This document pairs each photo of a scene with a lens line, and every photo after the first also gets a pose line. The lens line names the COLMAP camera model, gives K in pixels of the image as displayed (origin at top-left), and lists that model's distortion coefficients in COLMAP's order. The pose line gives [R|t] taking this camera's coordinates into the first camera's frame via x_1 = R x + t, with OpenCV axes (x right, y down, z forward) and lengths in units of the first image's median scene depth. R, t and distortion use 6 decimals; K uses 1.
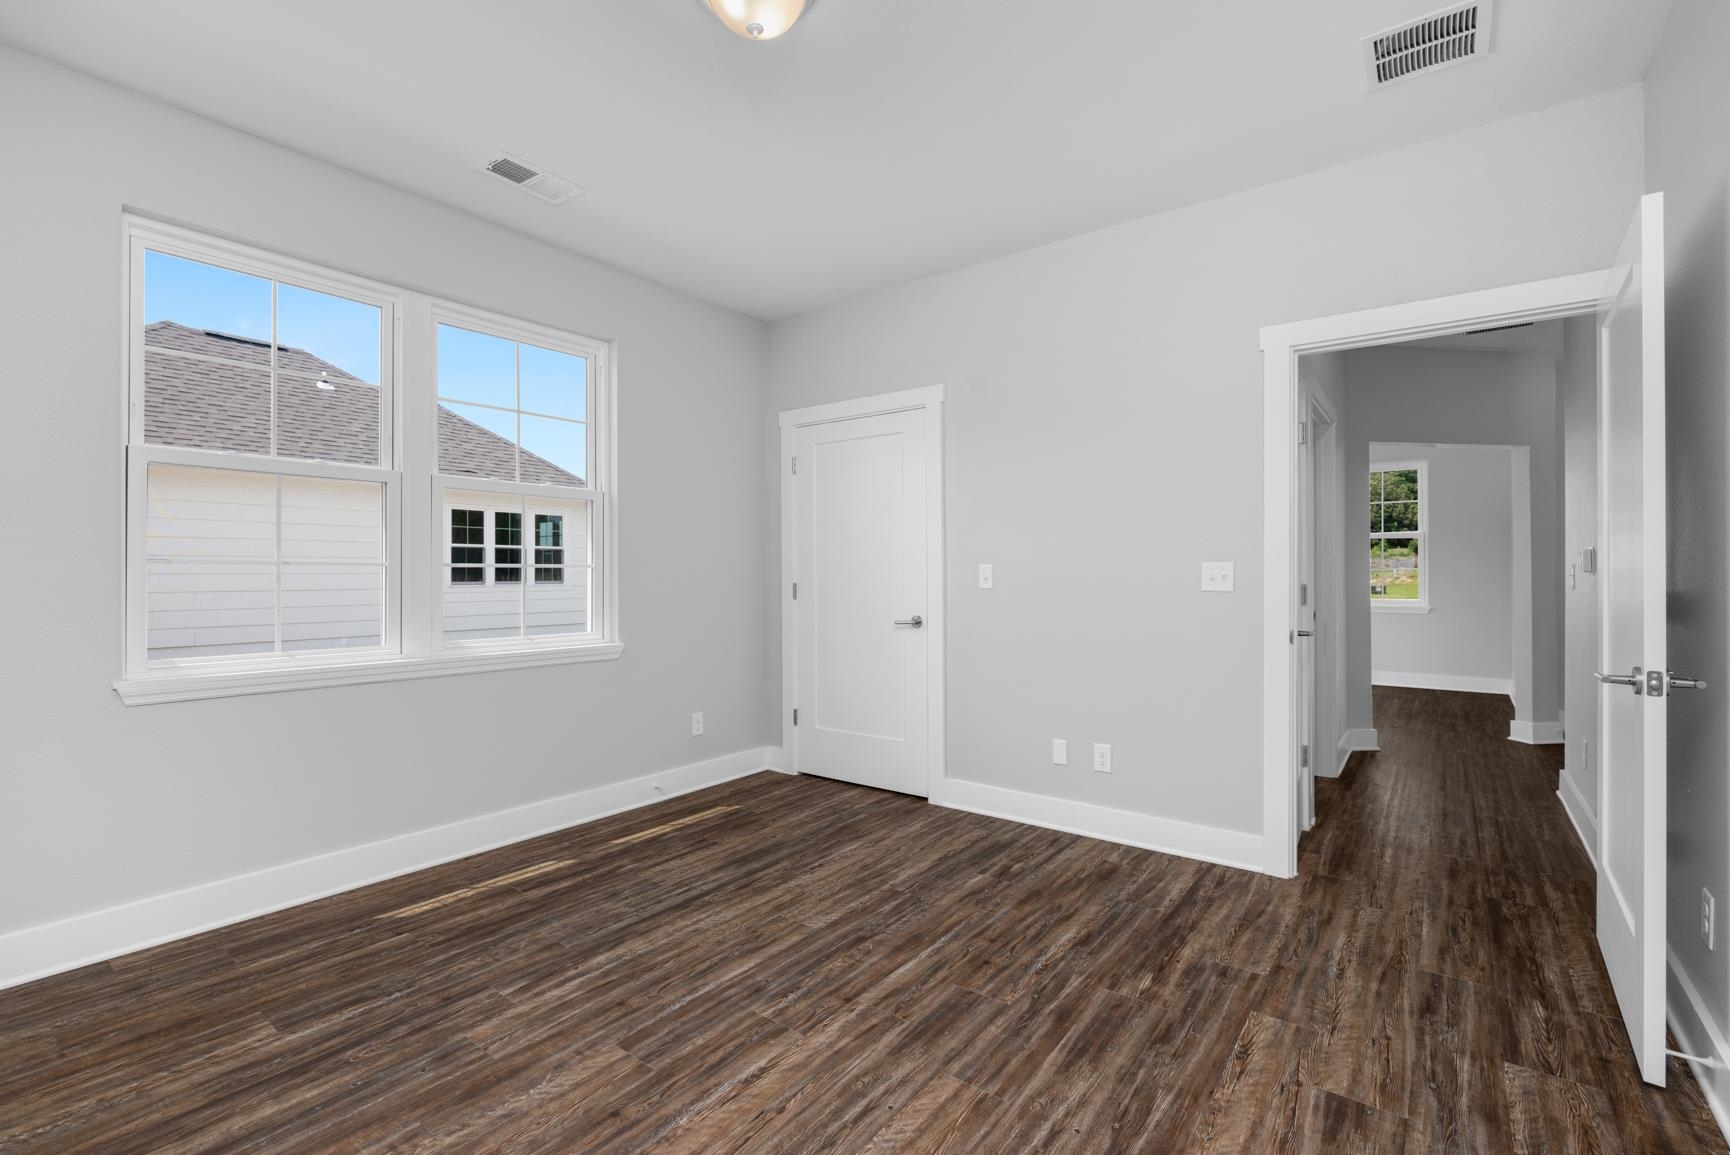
lens RADIAL K [[787.4, 0, 863.2], [0, 787.4, 573.1], [0, 0, 1]] dist [-0.001095, 0.000175]
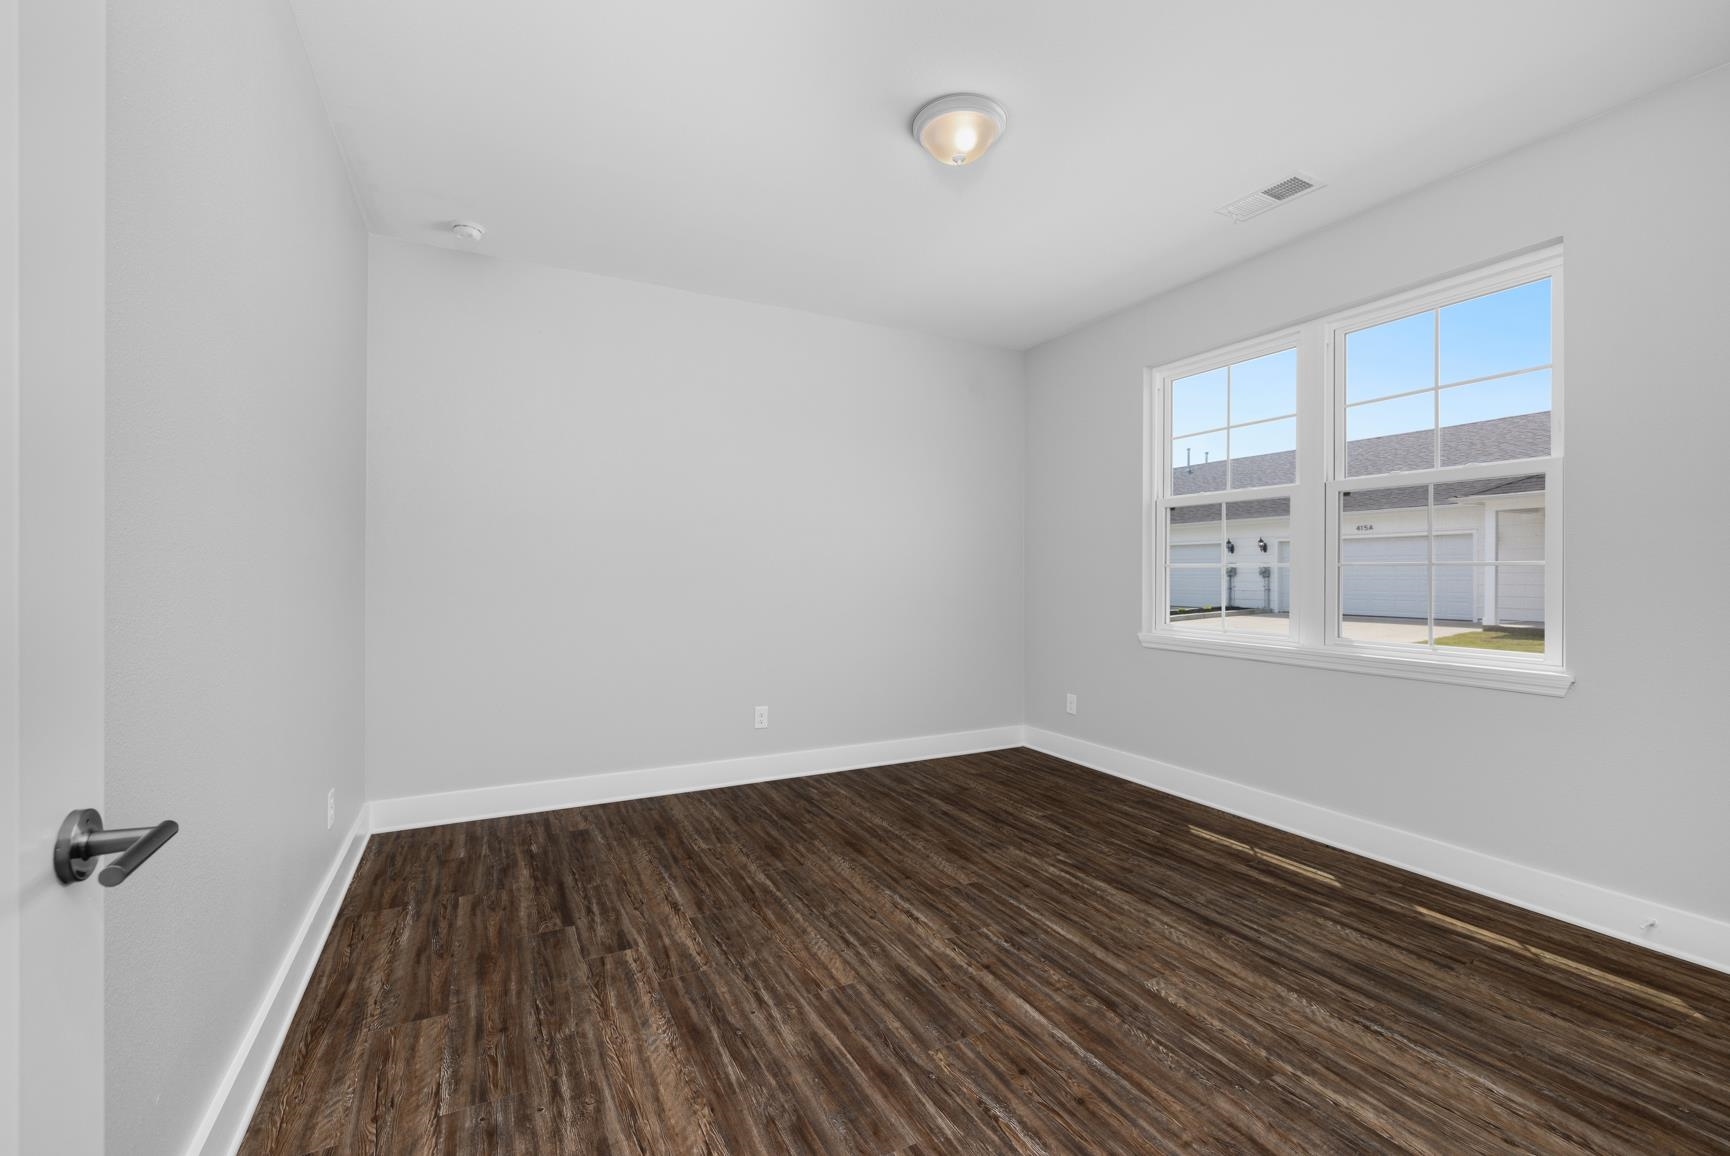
lens RADIAL K [[787.4, 0, 863.2], [0, 787.4, 573.6], [0, 0, 1]] dist [-0.001095, 0.000175]
pose [[-0.461741, -0.001143, -0.887014, 0.863243], [-0.000940, 0.999999, -0.000799, 0.003546], [0.887014, 0.000465, -0.461742, 1.144730]]
